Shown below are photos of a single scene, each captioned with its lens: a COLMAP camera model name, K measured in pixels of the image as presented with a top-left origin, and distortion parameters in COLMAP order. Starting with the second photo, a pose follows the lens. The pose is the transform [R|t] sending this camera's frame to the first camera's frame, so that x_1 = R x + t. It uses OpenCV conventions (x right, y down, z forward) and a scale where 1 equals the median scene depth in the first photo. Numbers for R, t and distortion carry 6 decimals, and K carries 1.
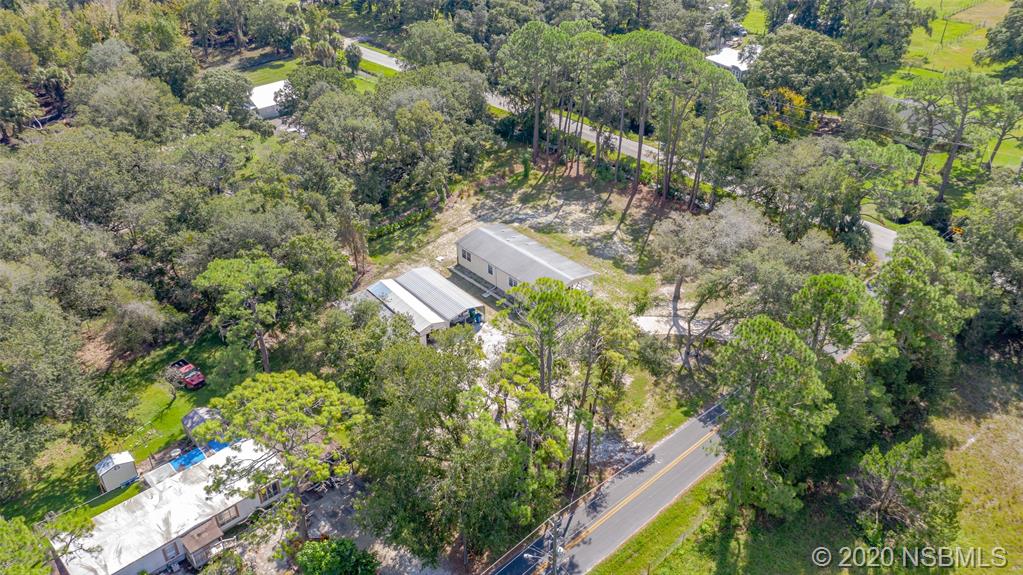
lens RADIAL K [[817.2, 0, 512.1], [0, 817.2, 287.1], [0, 0, 1]] dist [0.004711, 0.002471]
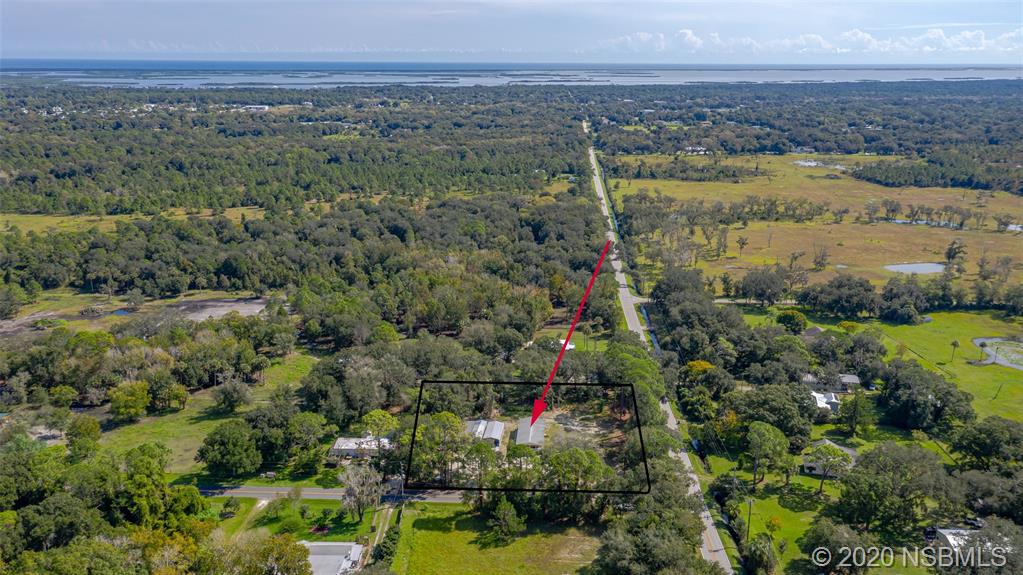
lens RADIAL K [[817.2, 0, 512.3], [0, 817.2, 288.4], [0, 0, 1]] dist [0.004711, 0.002471]
pose [[0.705685, 0.201031, -0.679408, 1.330267], [-0.383444, 0.914704, -0.127620, -0.080493], [0.595802, 0.350575, 0.722577, -0.810336]]
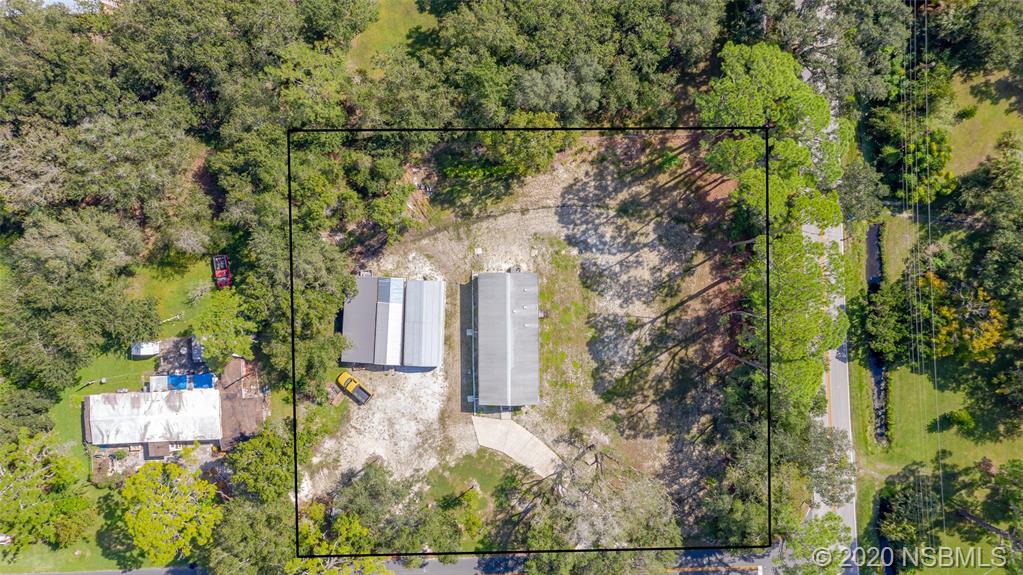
lens RADIAL K [[817.2, 0, 510.4], [0, 817.2, 285.4], [0, 0, 1]] dist [0.004711, 0.002471]
pose [[0.759585, 0.650405, 0.002022, -0.028269], [-0.328158, 0.380555, 0.864575, -0.859541], [0.561555, -0.657382, 0.502499, 0.437629]]
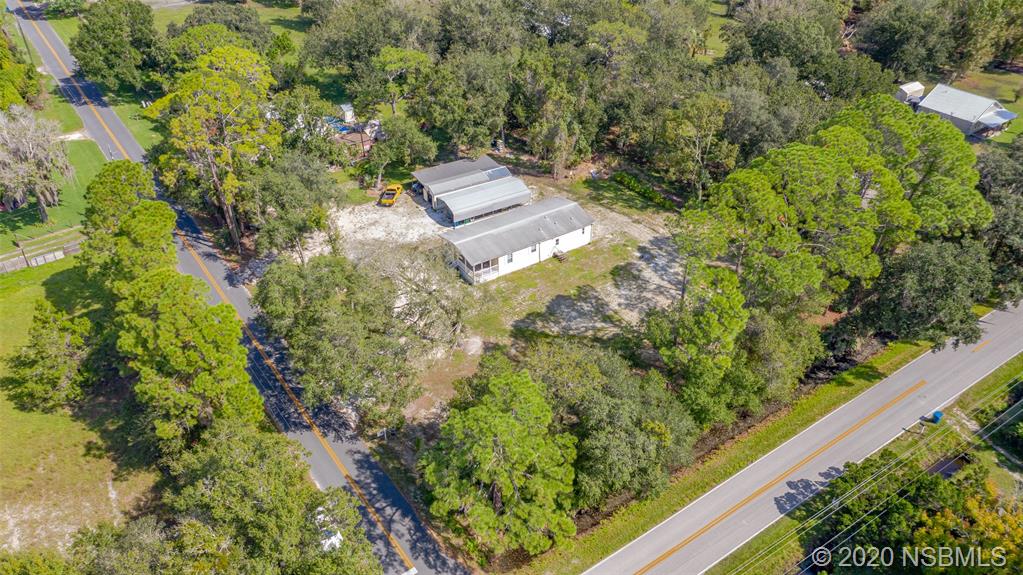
lens RADIAL K [[817.2, 0, 515.6], [0, 817.2, 282.0], [0, 0, 1]] dist [0.004711, 0.002471]
pose [[-0.142733, 0.574421, -0.806020, 0.727516], [-0.515105, 0.652271, 0.556067, -0.466536], [0.845159, 0.494554, 0.202786, 0.718584]]
